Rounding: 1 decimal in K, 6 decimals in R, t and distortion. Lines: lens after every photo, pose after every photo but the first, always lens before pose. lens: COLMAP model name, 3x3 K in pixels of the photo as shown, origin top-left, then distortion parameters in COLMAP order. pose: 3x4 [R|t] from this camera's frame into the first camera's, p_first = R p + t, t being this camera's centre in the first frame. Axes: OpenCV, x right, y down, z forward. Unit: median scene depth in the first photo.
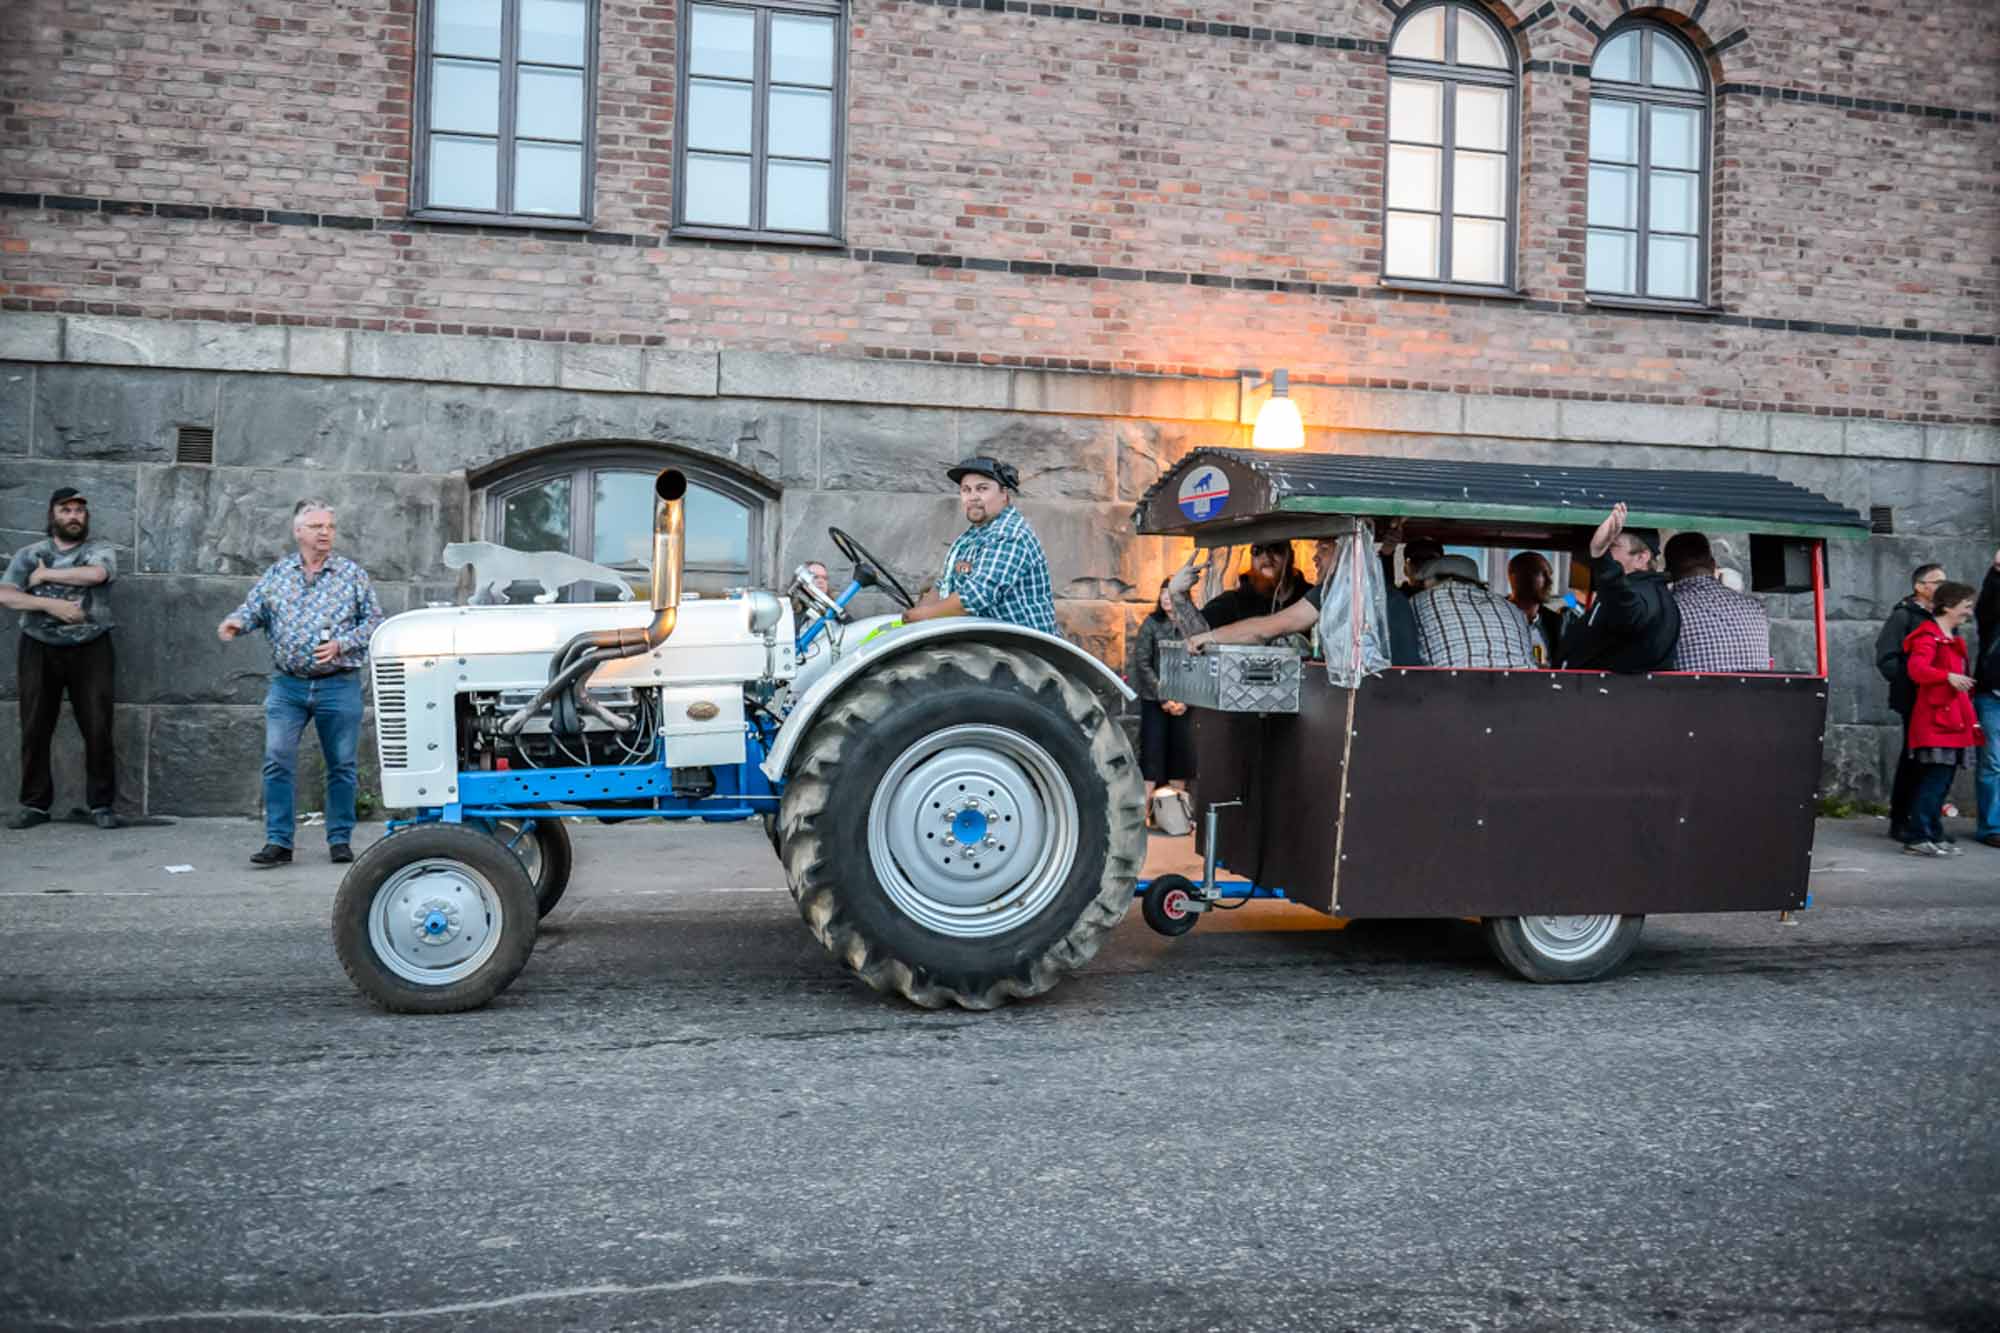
lens RADIAL K [[1622.9, 0, 1000.8], [0, 1622.9, 667.4], [0, 0, 1]] dist [-0.027878, -0.007408]
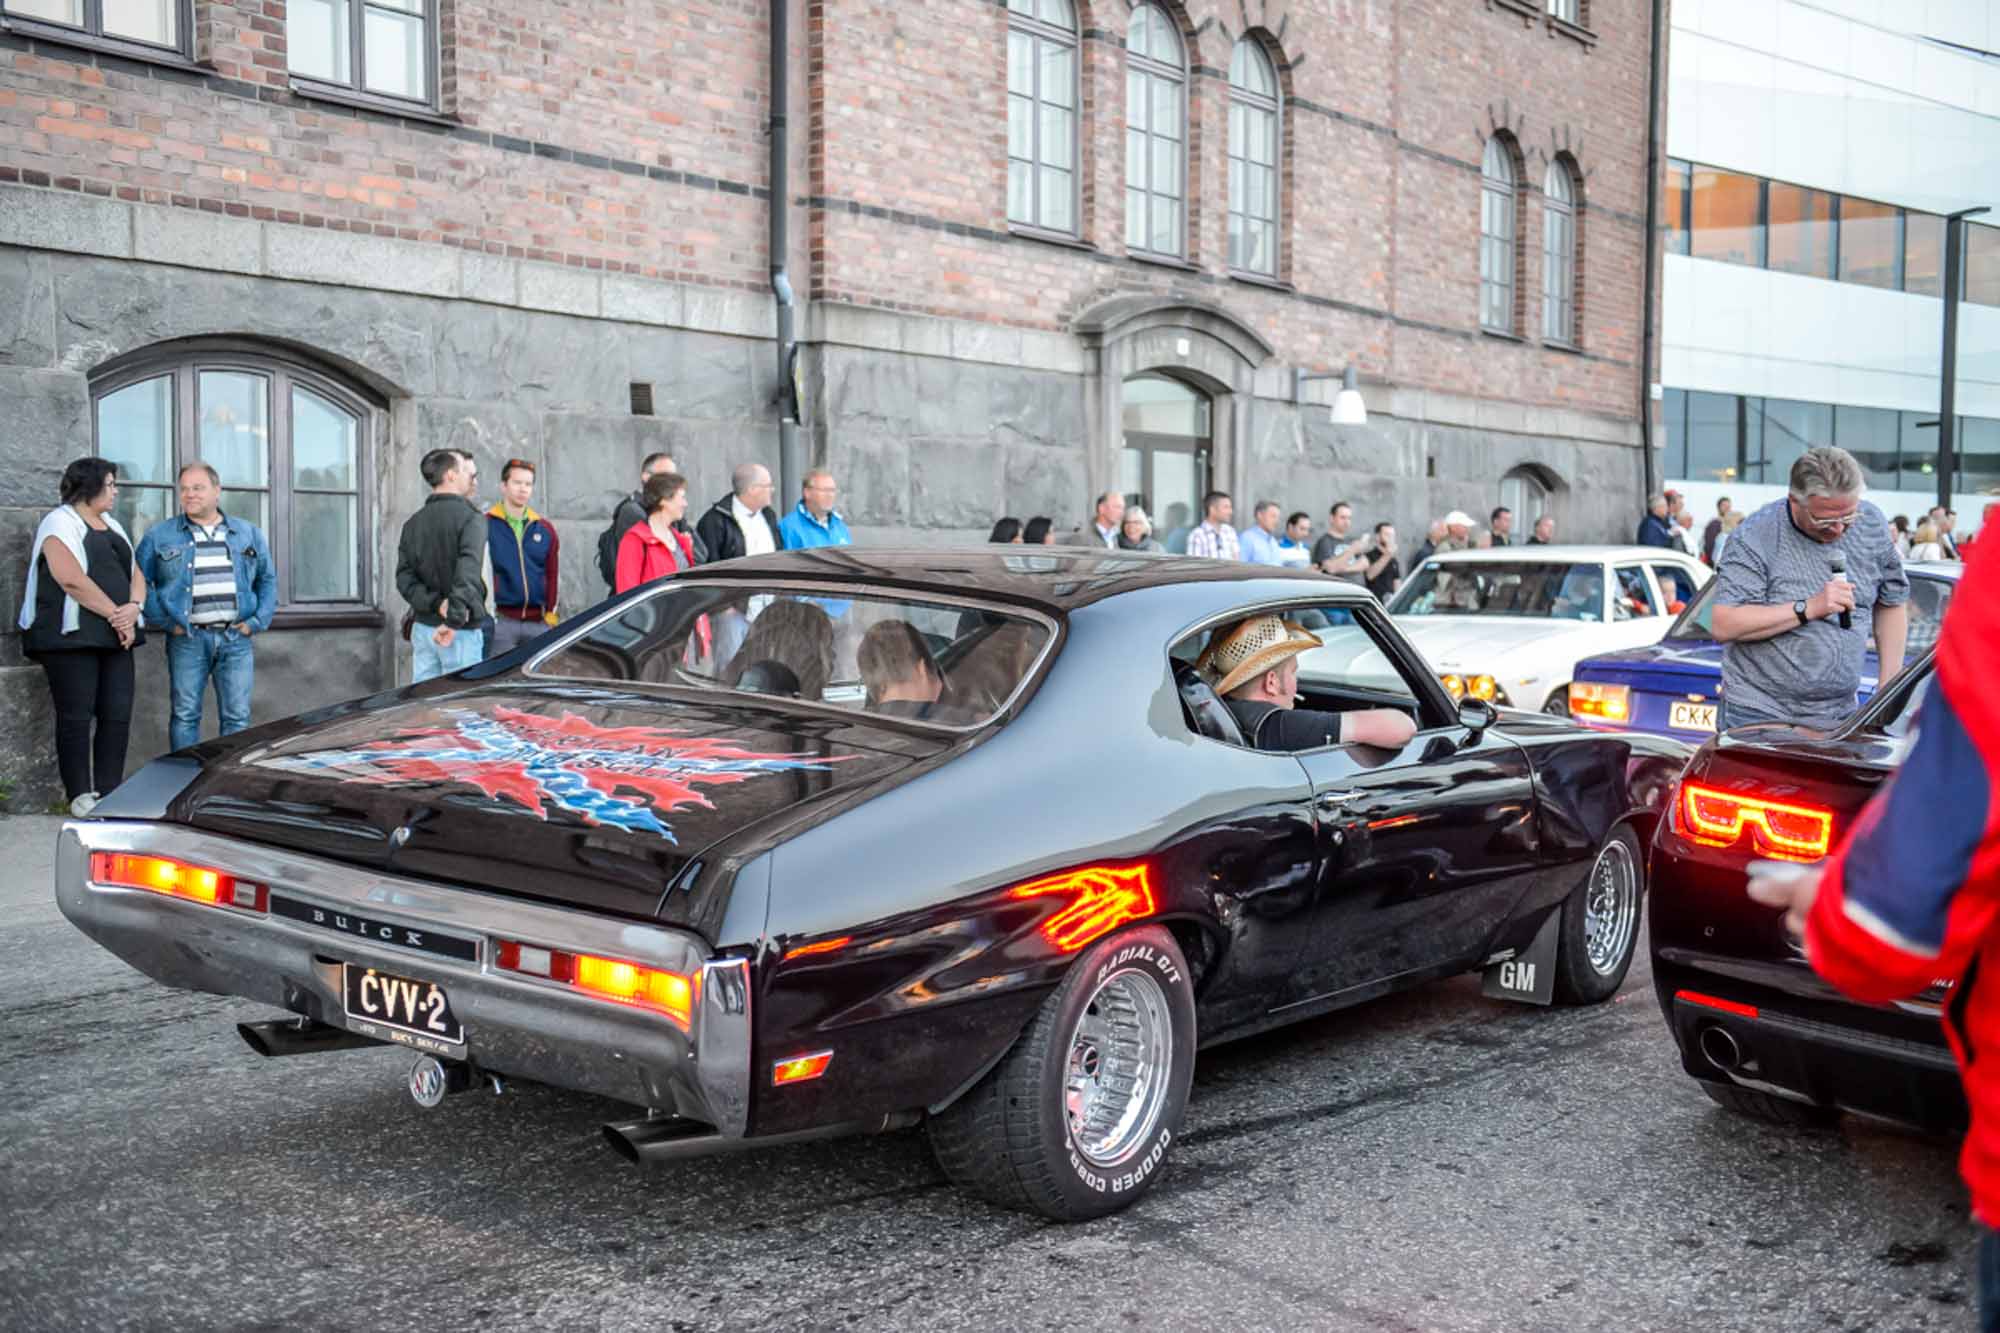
lens RADIAL K [[2315.0, 0, 1000.4], [0, 2315.0, 663.5], [0, 0, 1]] dist [0.084438, 0.007151]
pose [[0.749487, -0.046671, 0.660372, -0.111883], [0.024288, 0.998779, 0.043022, -0.002470], [-0.661573, -0.016206, 0.749705, -0.021177]]
